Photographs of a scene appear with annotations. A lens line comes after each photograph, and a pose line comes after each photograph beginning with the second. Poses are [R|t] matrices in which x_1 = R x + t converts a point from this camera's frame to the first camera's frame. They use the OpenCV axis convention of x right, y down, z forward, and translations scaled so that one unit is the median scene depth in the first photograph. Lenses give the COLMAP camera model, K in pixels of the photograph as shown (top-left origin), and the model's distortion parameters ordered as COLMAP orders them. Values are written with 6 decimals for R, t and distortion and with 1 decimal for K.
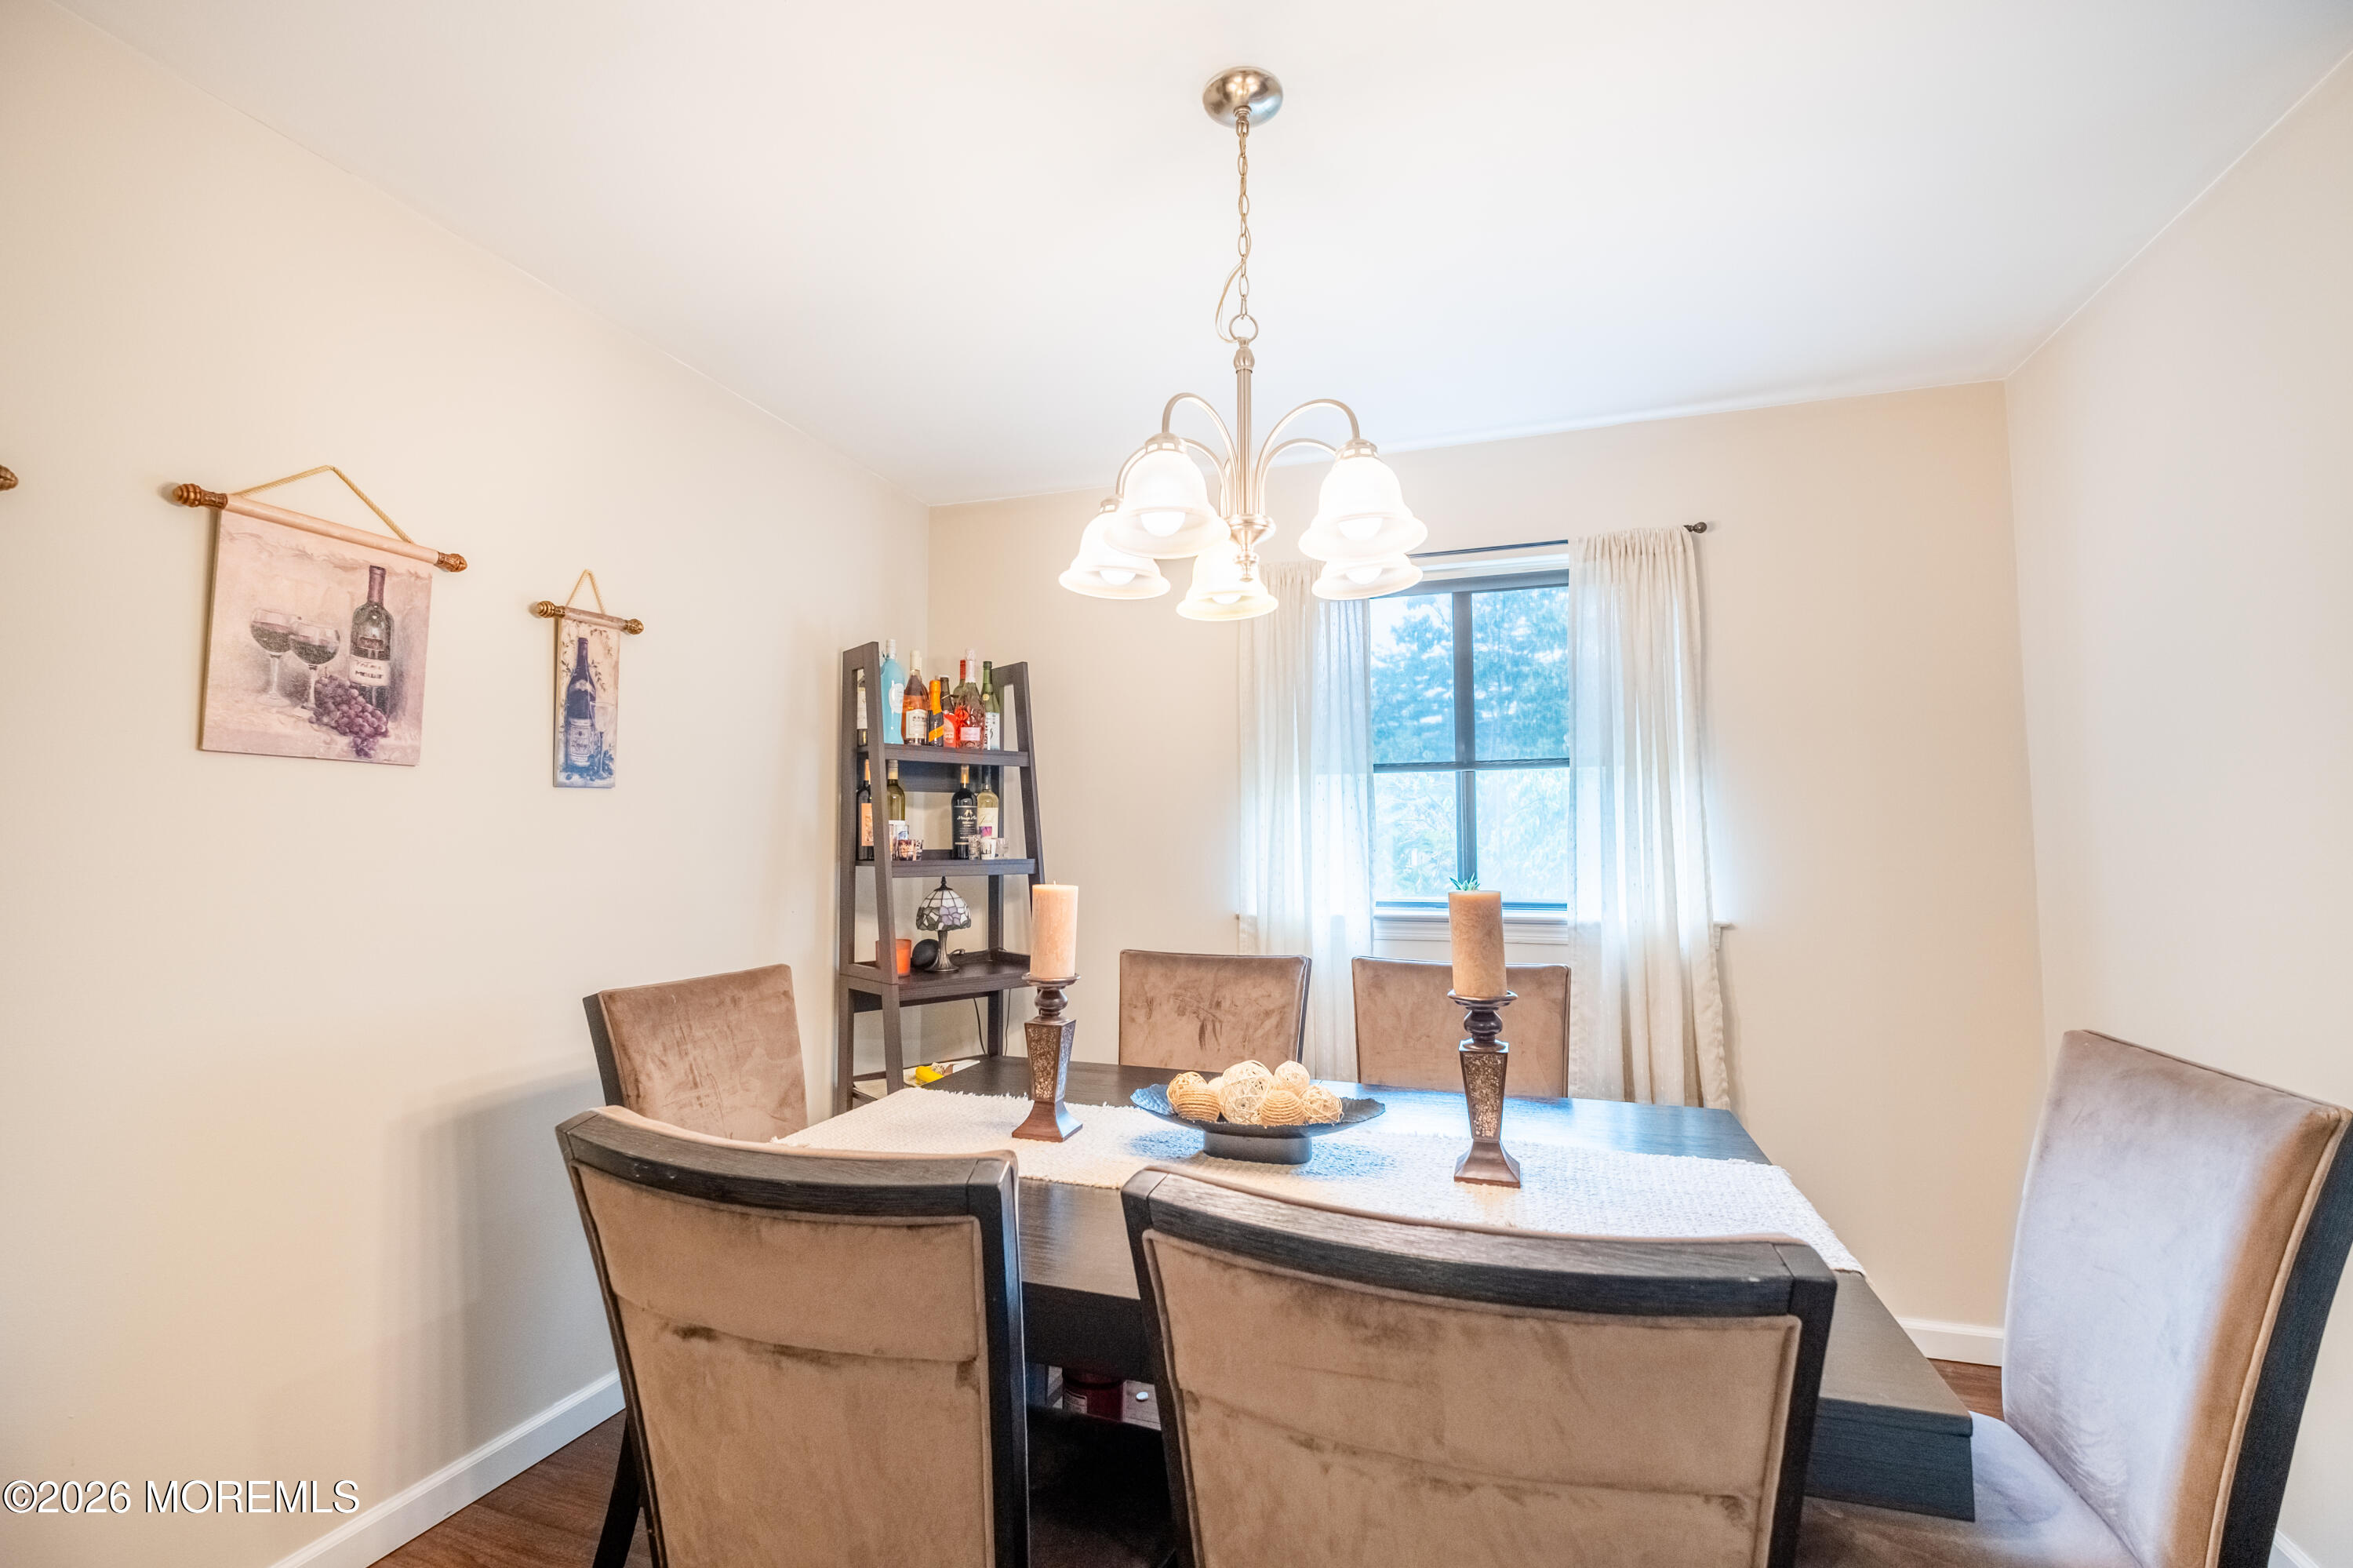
lens RADIAL K [[1002.3, 0, 1168.4], [0, 1002.3, 778.0], [0, 0, 1]] dist [-0.000289, -0.000910]
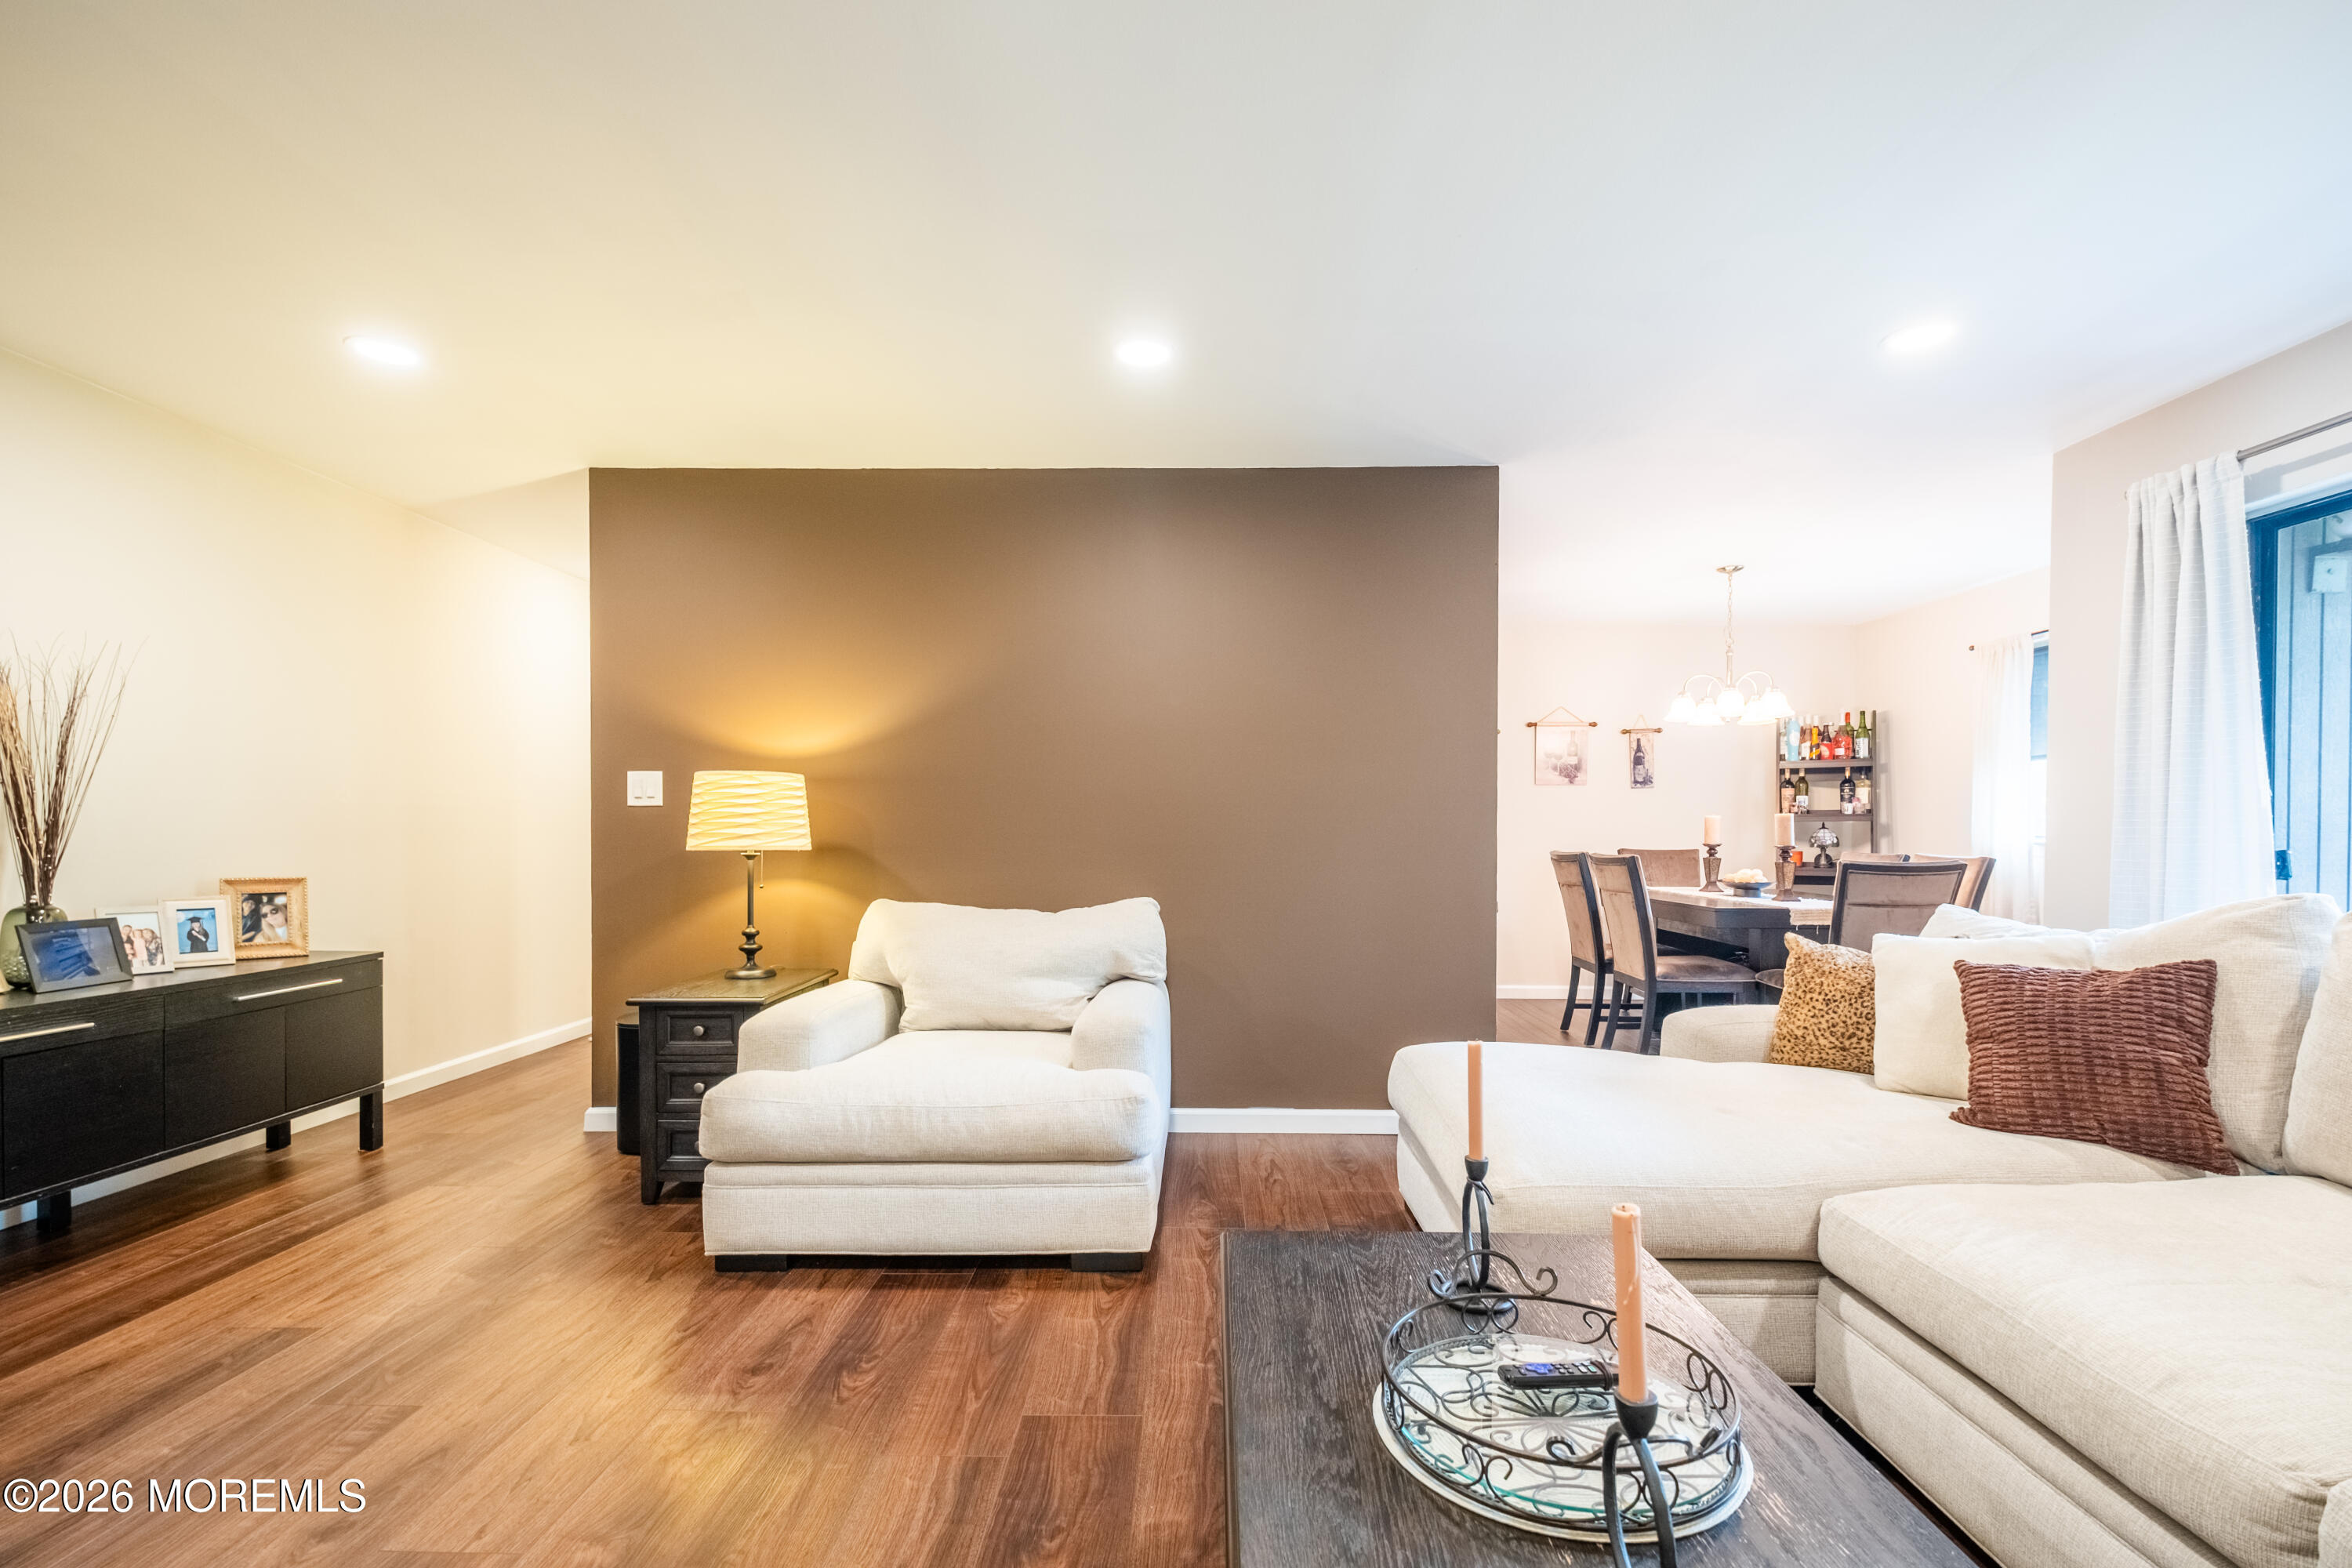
lens RADIAL K [[1068.8, 0, 1167.9], [0, 1068.8, 836.4], [0, 0, 1]] dist [0.025731, -0.000100]
pose [[0.299598, 0.006231, -0.954045, 1.976218], [0.058139, 0.998001, 0.024775, -0.008132], [0.952292, -0.062890, 0.298637, -1.261594]]
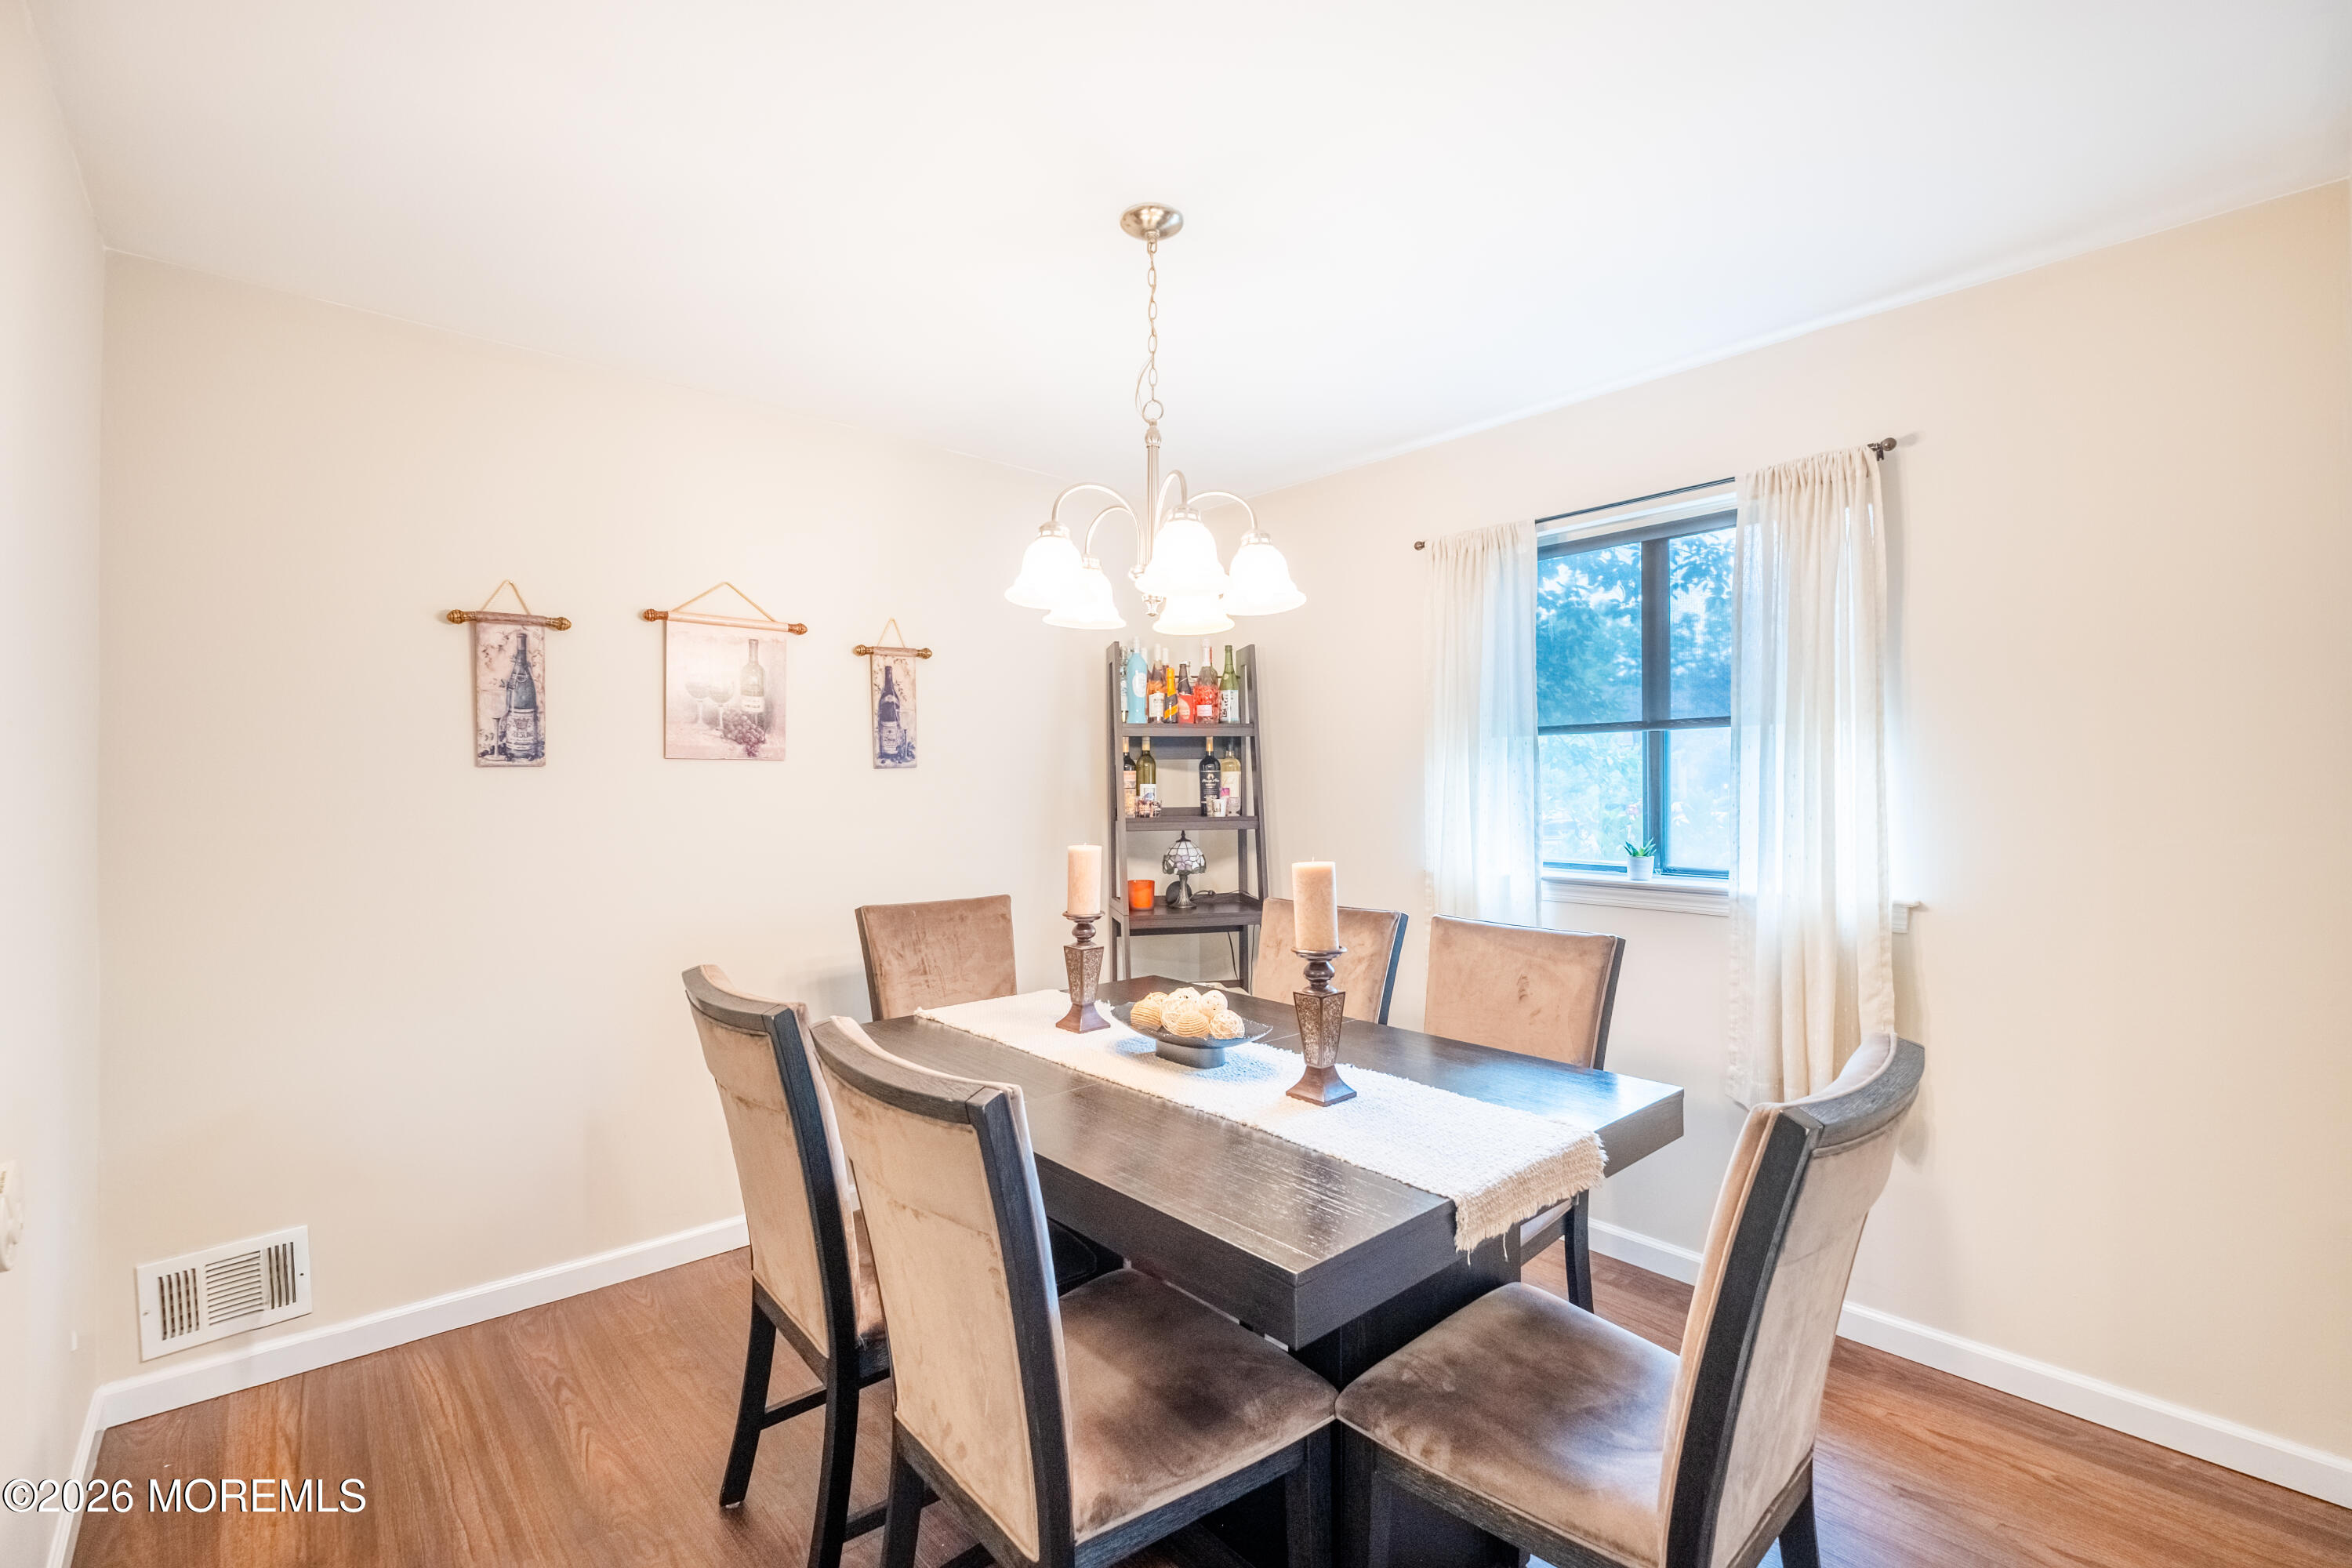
lens RADIAL K [[1001.8, 0, 1167.9], [0, 1001.8, 778.0], [0, 0, 1]] dist [-0.000289, -0.000910]
pose [[0.869989, -0.006808, -0.493023, 0.471642], [0.036120, 0.998098, 0.049957, -0.033921], [0.491746, -0.061270, 0.868581, -0.074759]]
